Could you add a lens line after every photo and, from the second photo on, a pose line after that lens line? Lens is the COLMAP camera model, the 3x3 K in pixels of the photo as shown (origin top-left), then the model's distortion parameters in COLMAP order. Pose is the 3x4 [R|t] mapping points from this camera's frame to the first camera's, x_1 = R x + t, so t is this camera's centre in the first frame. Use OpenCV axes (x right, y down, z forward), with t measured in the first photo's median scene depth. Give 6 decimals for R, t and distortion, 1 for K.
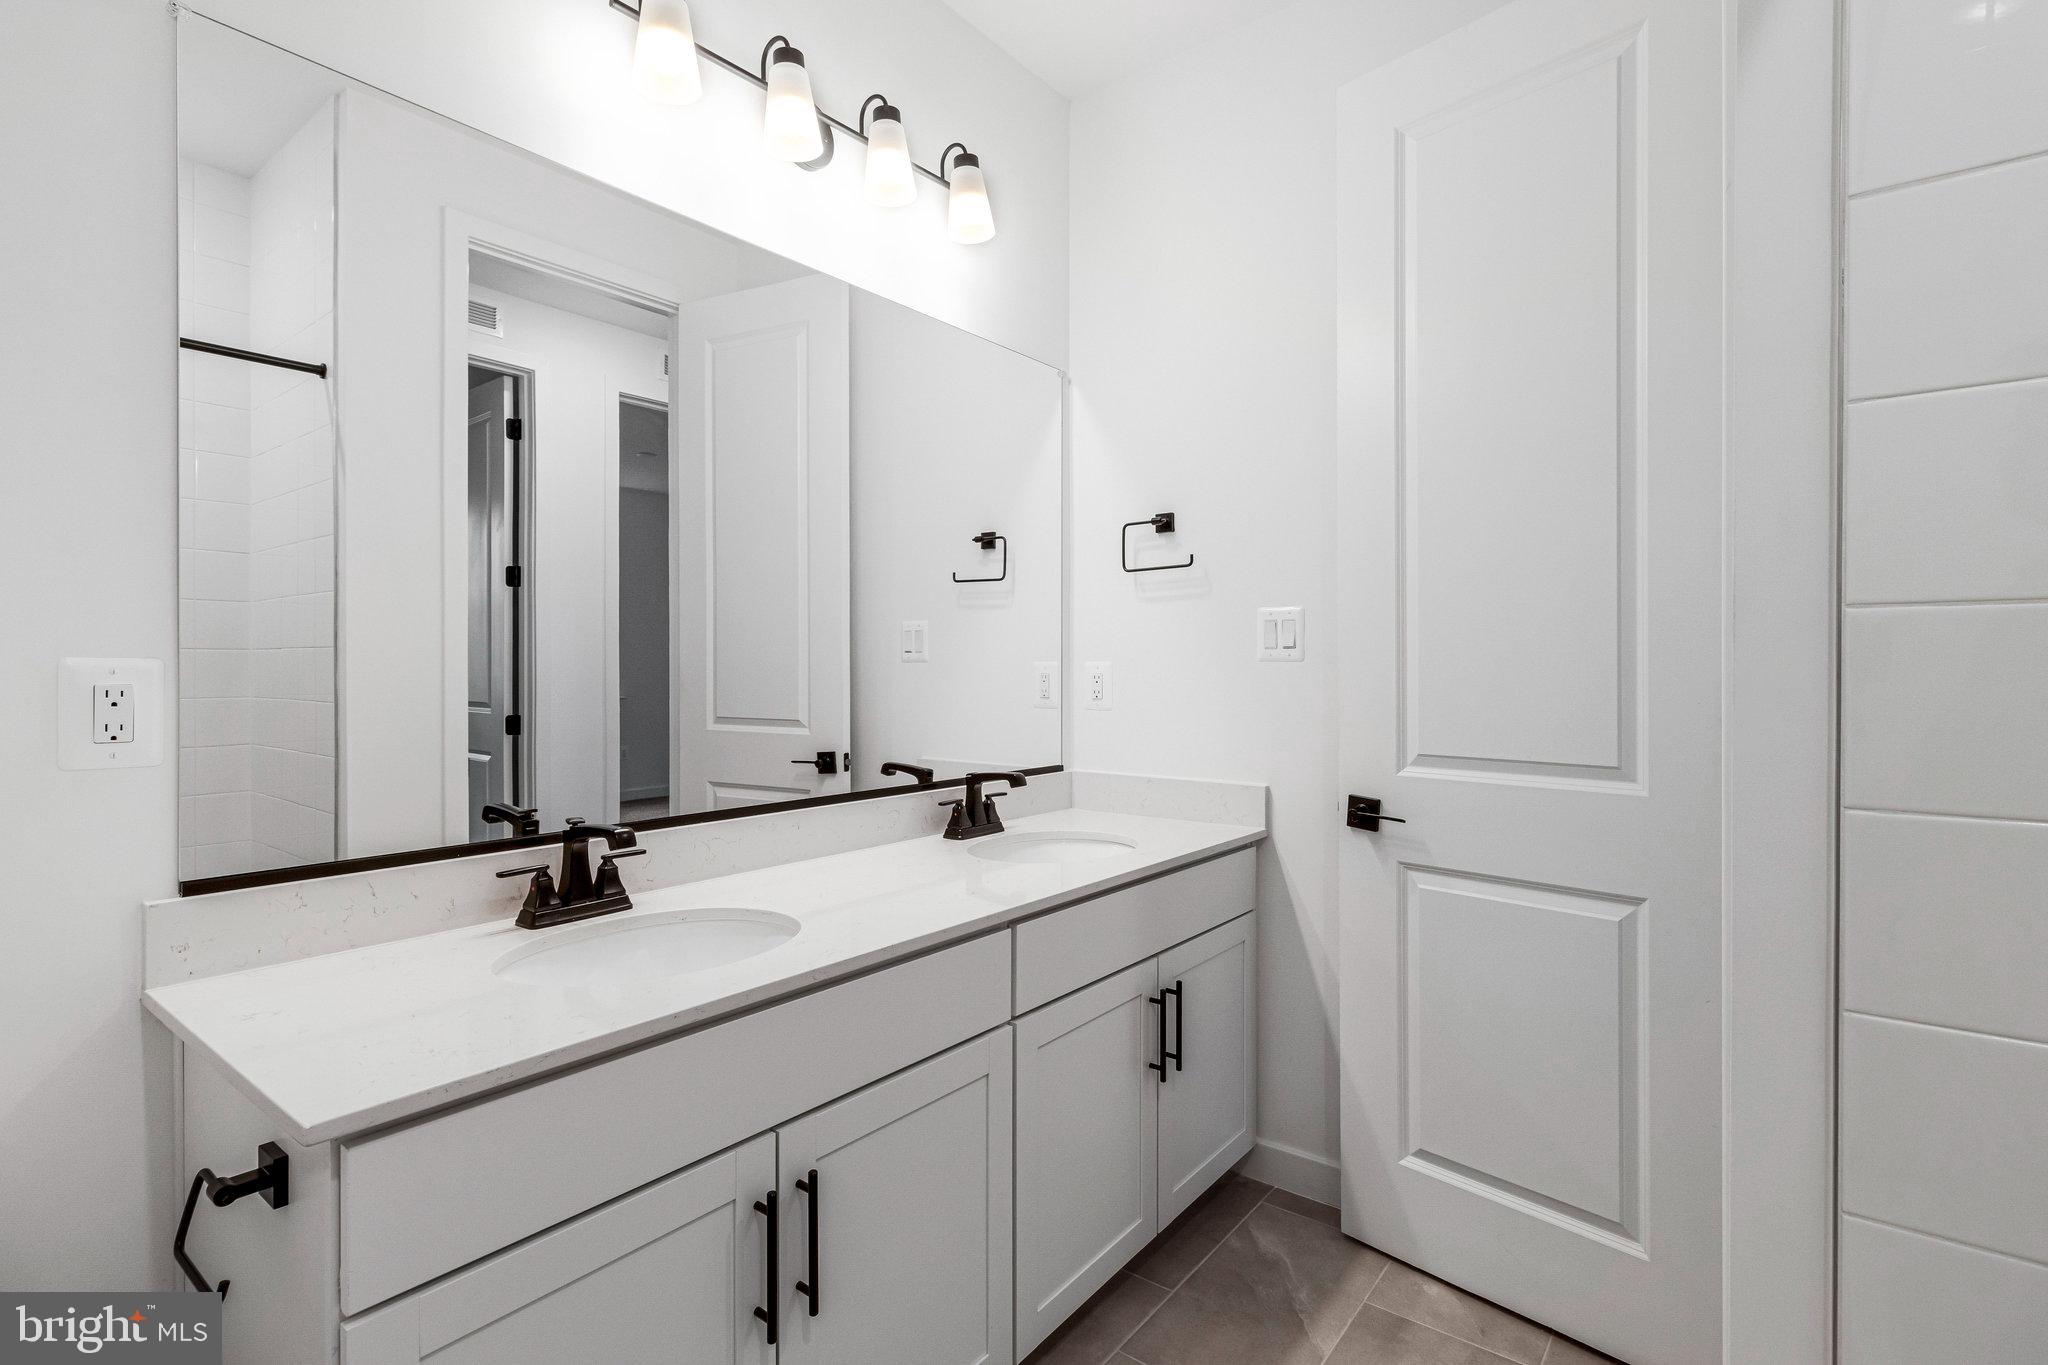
lens RADIAL K [[970.2, 0, 1025.4], [0, 970.2, 674.9], [0, 0, 1]] dist [-0.004615, -0.000245]
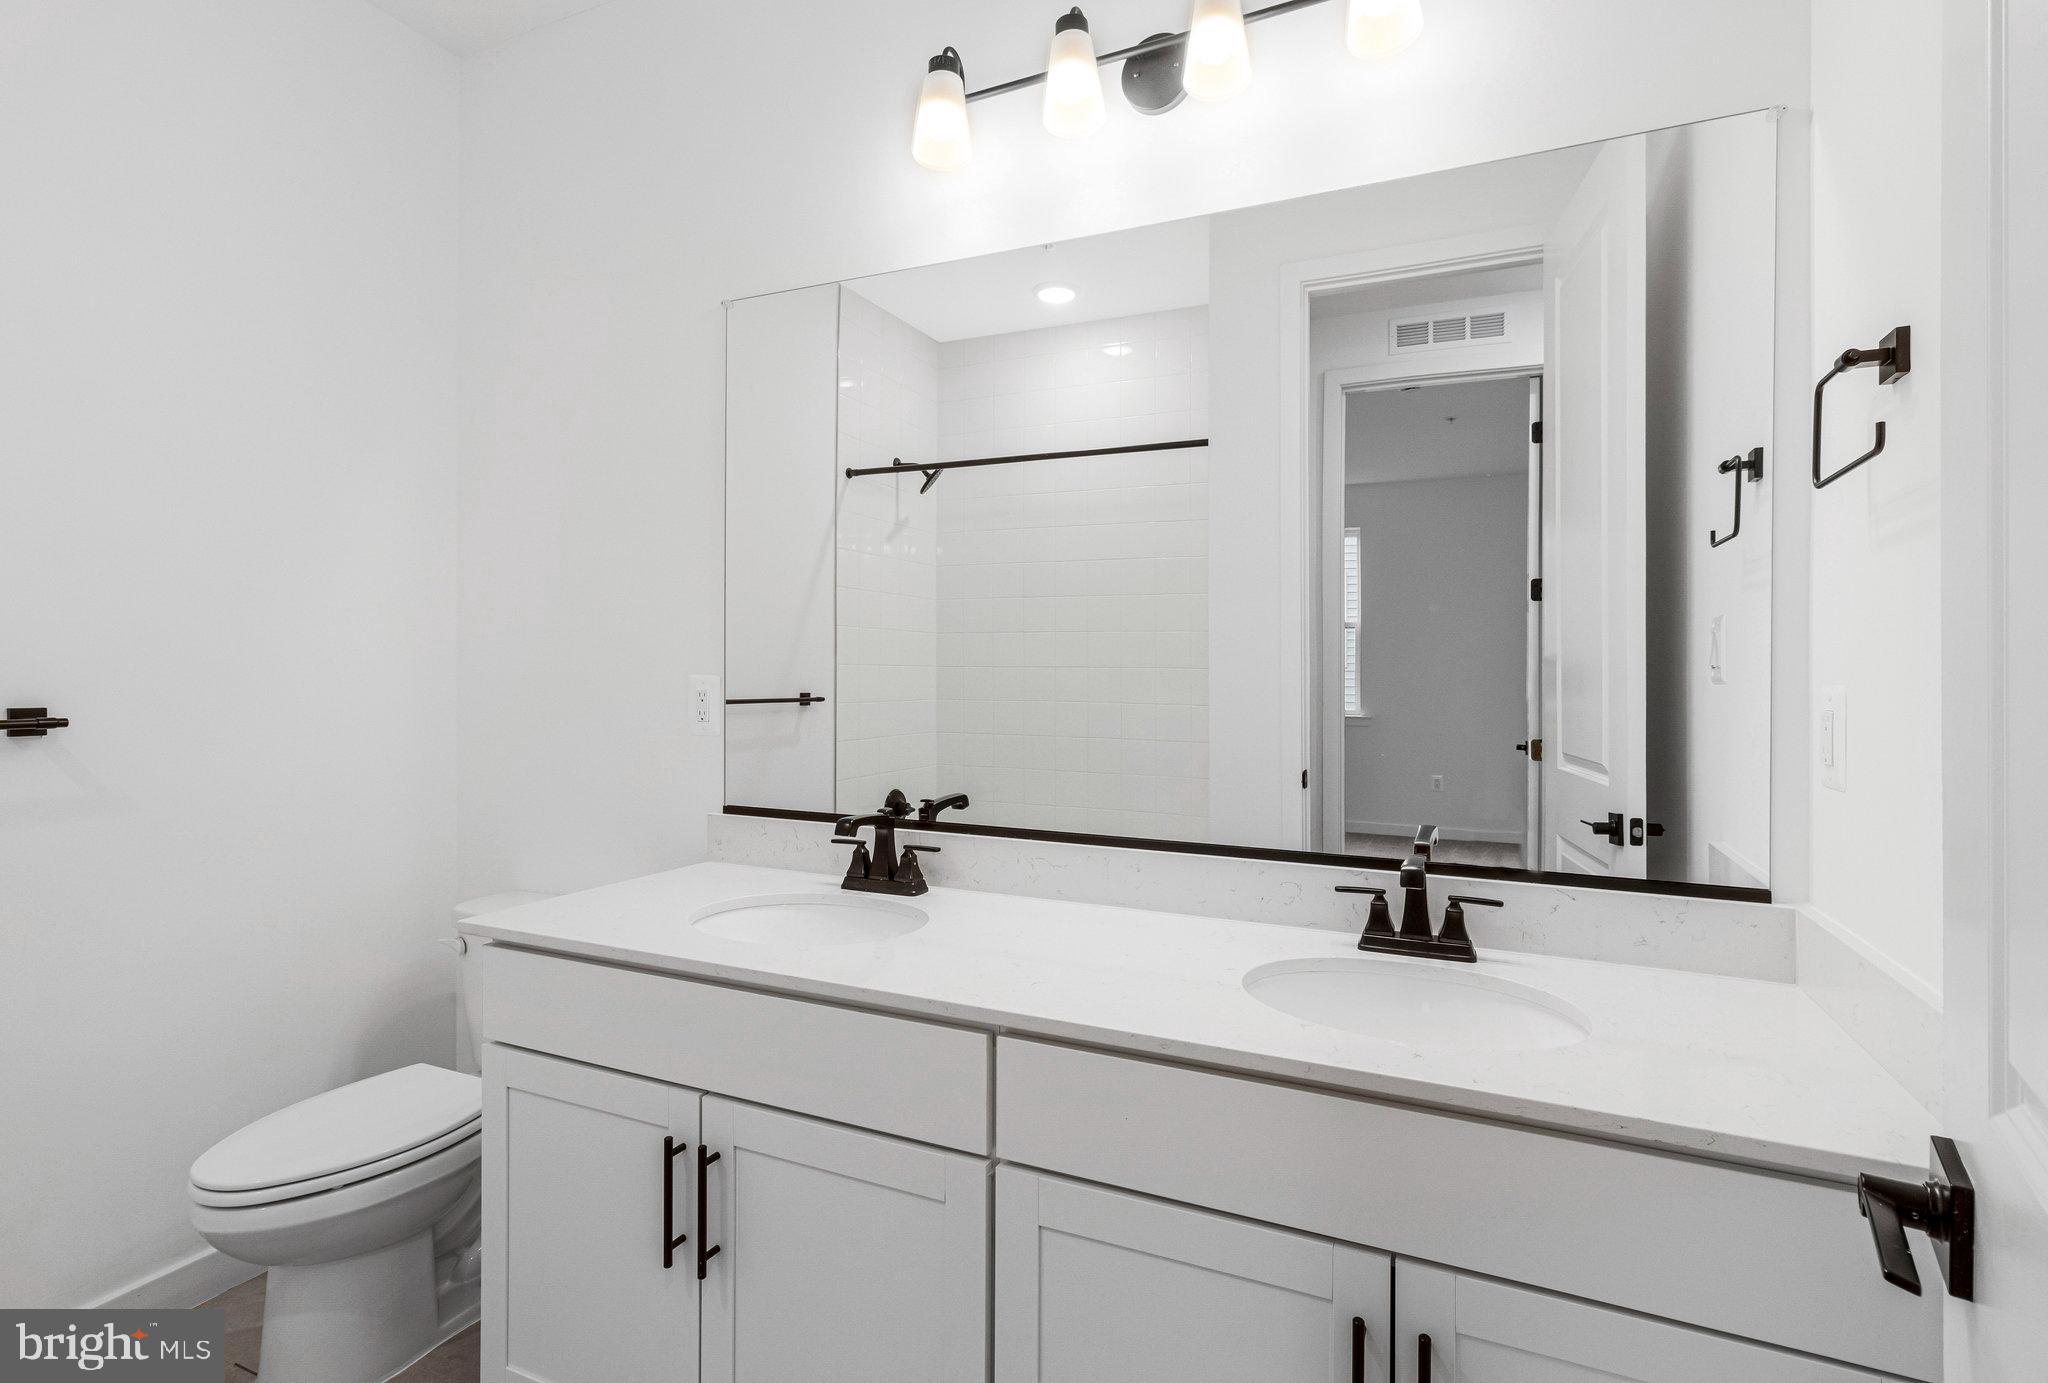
lens RADIAL K [[959.9, 0, 1026.6], [0, 959.9, 678.9], [0, 0, 1]] dist [0.001699, 0.000021]
pose [[0.243257, 0.003198, -0.969957, 0.665164], [-0.018414, 0.999830, -0.001322, -0.013214], [0.969787, 0.018182, 0.243274, 0.788356]]
